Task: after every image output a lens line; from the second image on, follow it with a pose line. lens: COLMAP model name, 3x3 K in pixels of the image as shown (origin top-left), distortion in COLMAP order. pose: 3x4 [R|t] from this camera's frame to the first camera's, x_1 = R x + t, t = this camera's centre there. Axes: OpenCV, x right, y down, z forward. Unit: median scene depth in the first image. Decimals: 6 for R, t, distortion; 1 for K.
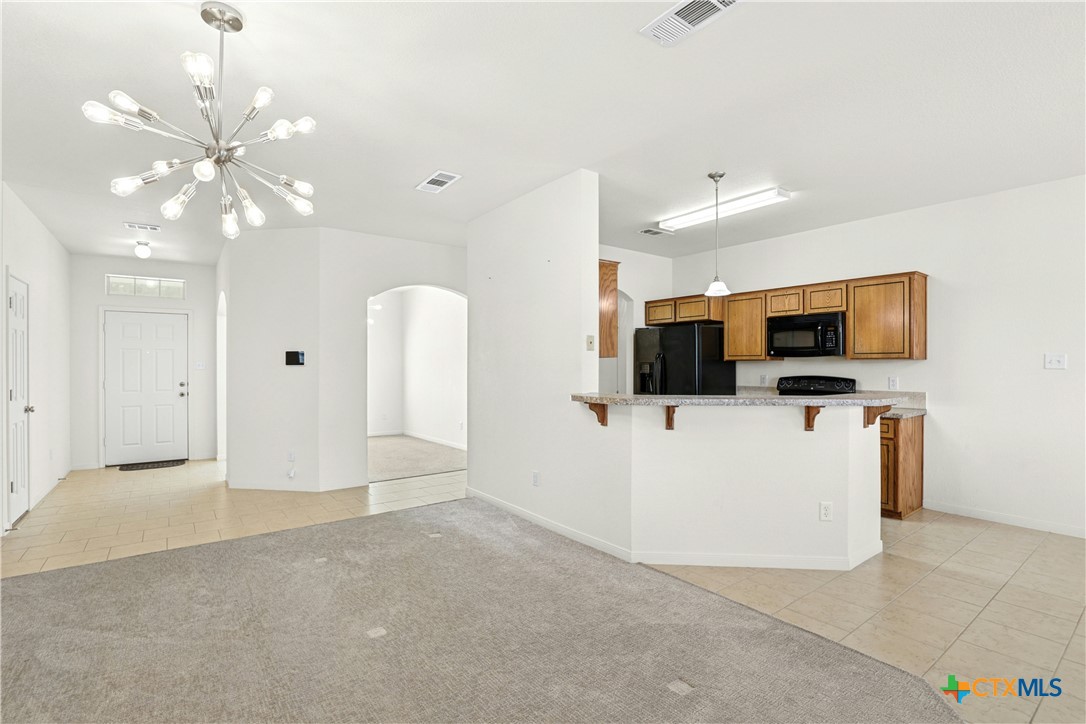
lens RADIAL K [[506.1, 0, 544.2], [0, 506.1, 362.9], [0, 0, 1]] dist [-0.018917, 0.001481]
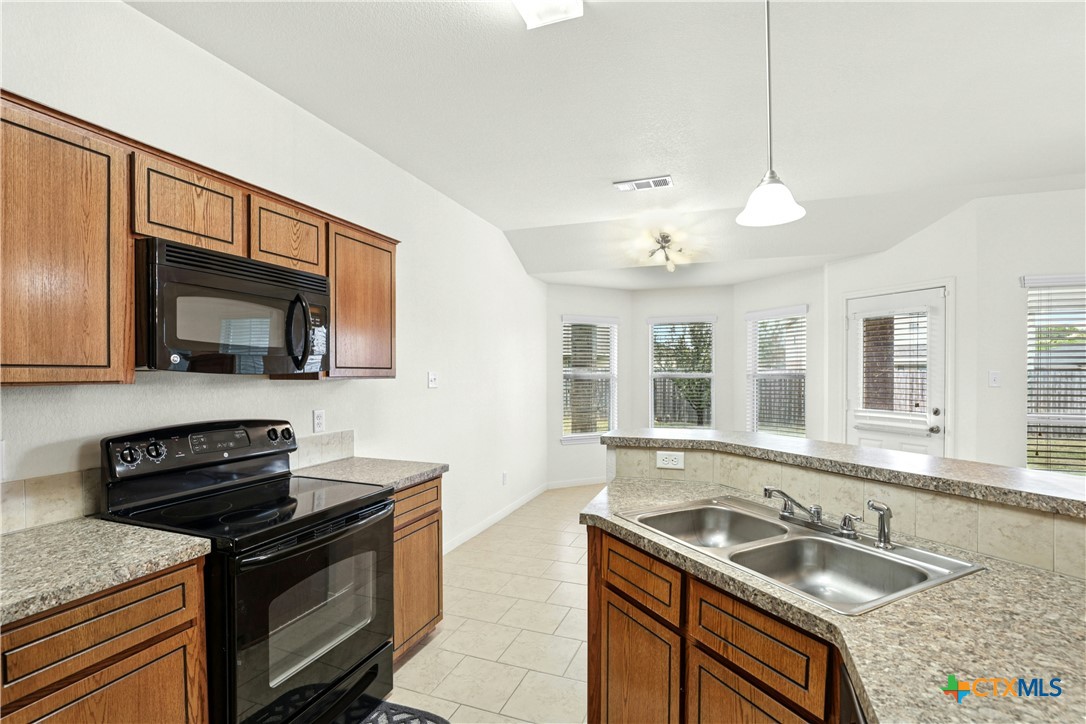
lens RADIAL K [[506.1, 0, 547.8], [0, 506.1, 376.8], [0, 0, 1]] dist [-0.018917, 0.001481]
pose [[-0.547049, -0.007276, 0.837069, 0.084264], [-0.001751, 0.999970, 0.007548, -0.013018], [-0.837099, 0.002663, -0.547045, 1.053568]]
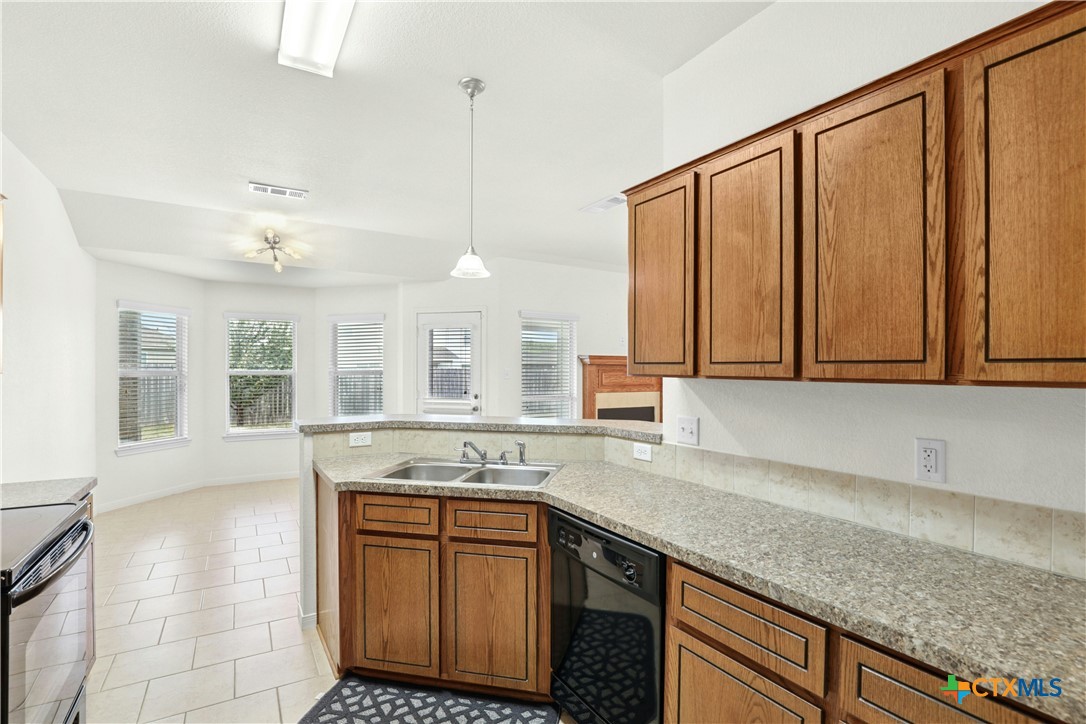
lens RADIAL K [[506.1, 0, 539.7], [0, 506.1, 369.1], [0, 0, 1]] dist [-0.018917, 0.001481]
pose [[-0.994990, -0.001505, 0.099965, 0.147120], [-0.001855, 0.999992, -0.003408, -0.012298], [-0.099959, -0.003576, -0.994985, 1.260093]]
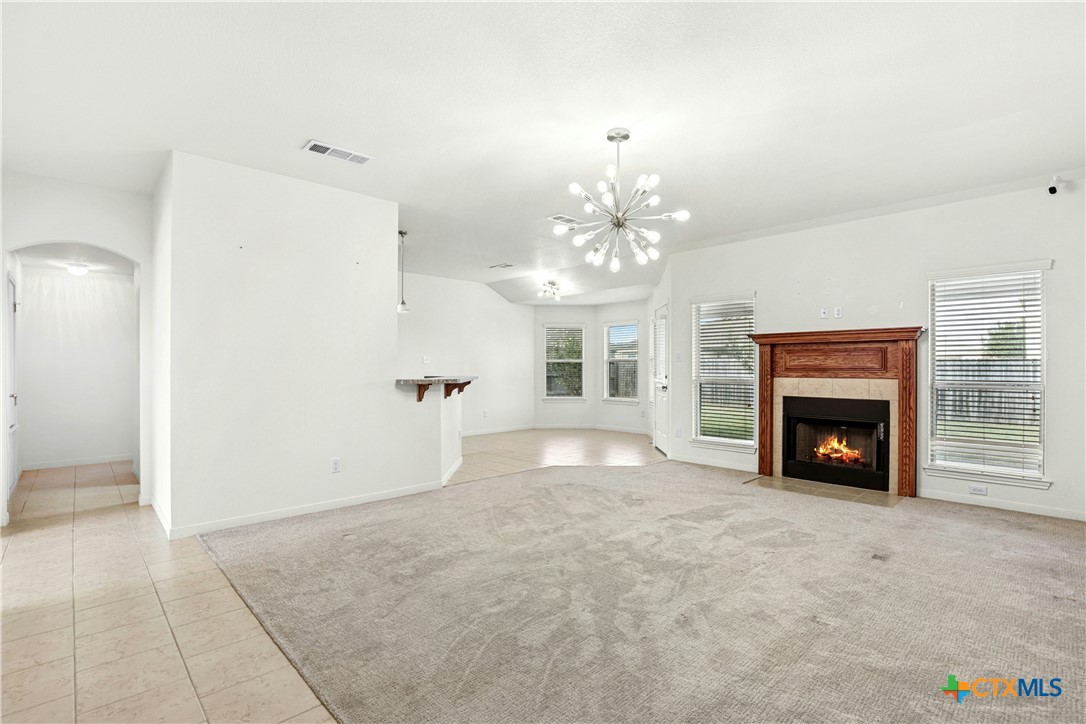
lens RADIAL K [[506.1, 0, 542.8], [0, 506.1, 368.0], [0, 0, 1]] dist [-0.018917, 0.001481]
pose [[-0.125780, 0.001016, 0.992058, -0.919940], [0.004372, 0.999990, -0.000470, 0.022461], [-0.992049, 0.004278, -0.125783, 0.610839]]
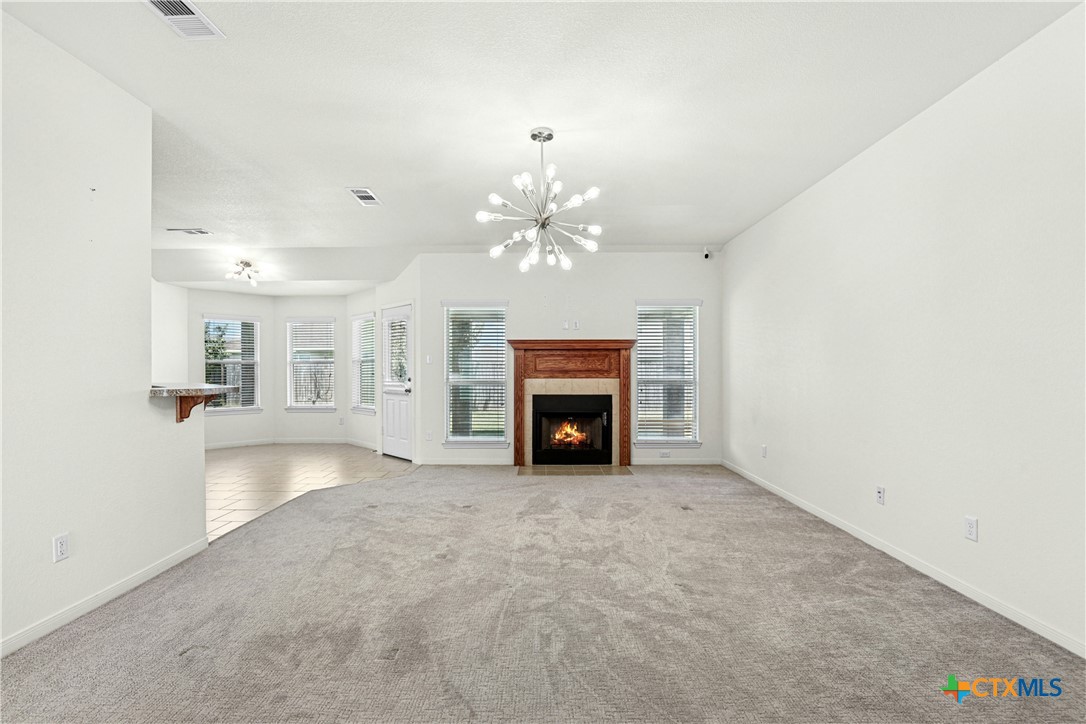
lens RADIAL K [[506.1, 0, 543.6], [0, 506.1, 368.5], [0, 0, 1]] dist [-0.018917, 0.001481]
pose [[-0.801931, 0.004908, 0.597397, -0.667658], [0.006142, 0.999981, 0.000030, 0.020250], [-0.597386, 0.003693, -0.801946, 0.959276]]
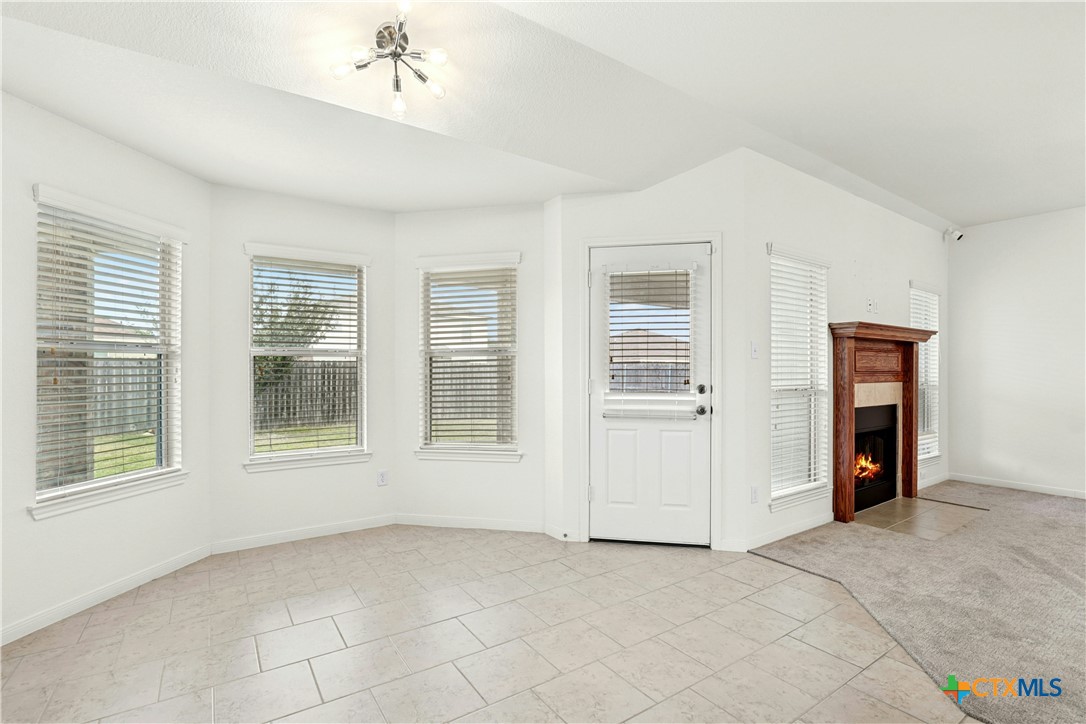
lens RADIAL K [[506.1, 0, 538.3], [0, 506.1, 365.4], [0, 0, 1]] dist [-0.018917, 0.001481]
pose [[-0.998425, 0.001969, 0.056070, 0.592708], [0.001190, 0.999902, -0.013931, 0.025072], [-0.056092, -0.013842, -0.998330, 0.788425]]
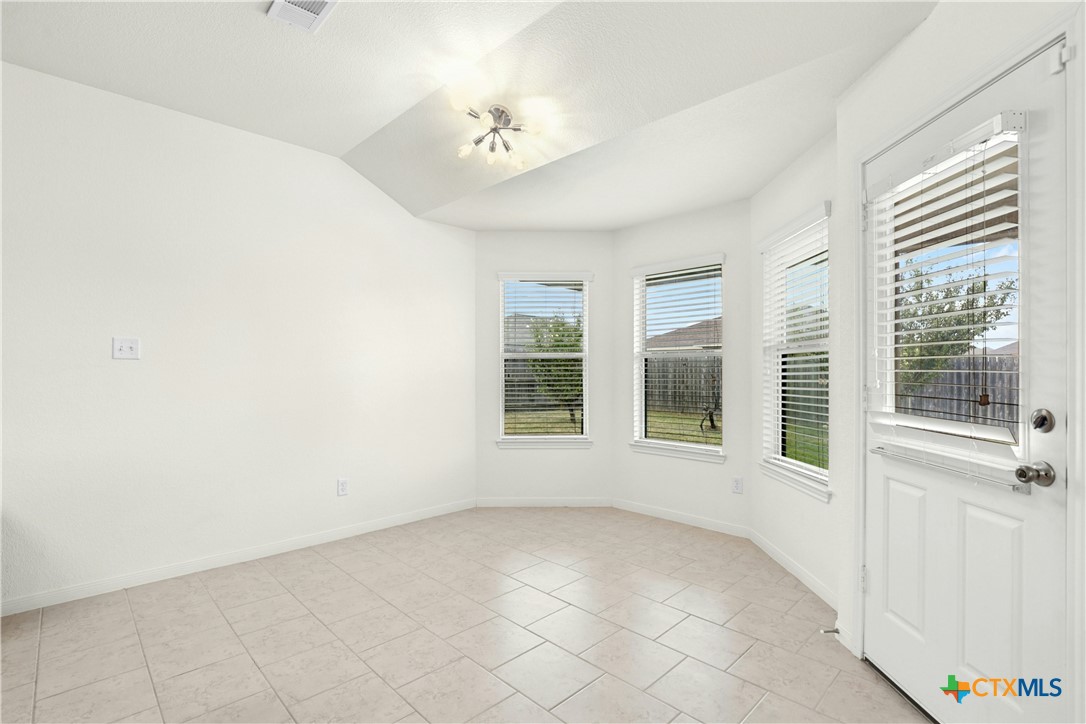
lens RADIAL K [[506.1, 0, 538.2], [0, 506.1, 366.7], [0, 0, 1]] dist [-0.018917, 0.001481]
pose [[-0.132508, 0.004788, 0.991170, 0.187954], [-0.000517, 0.999988, -0.004900, 0.020491], [-0.991182, -0.001161, -0.132504, 0.400220]]
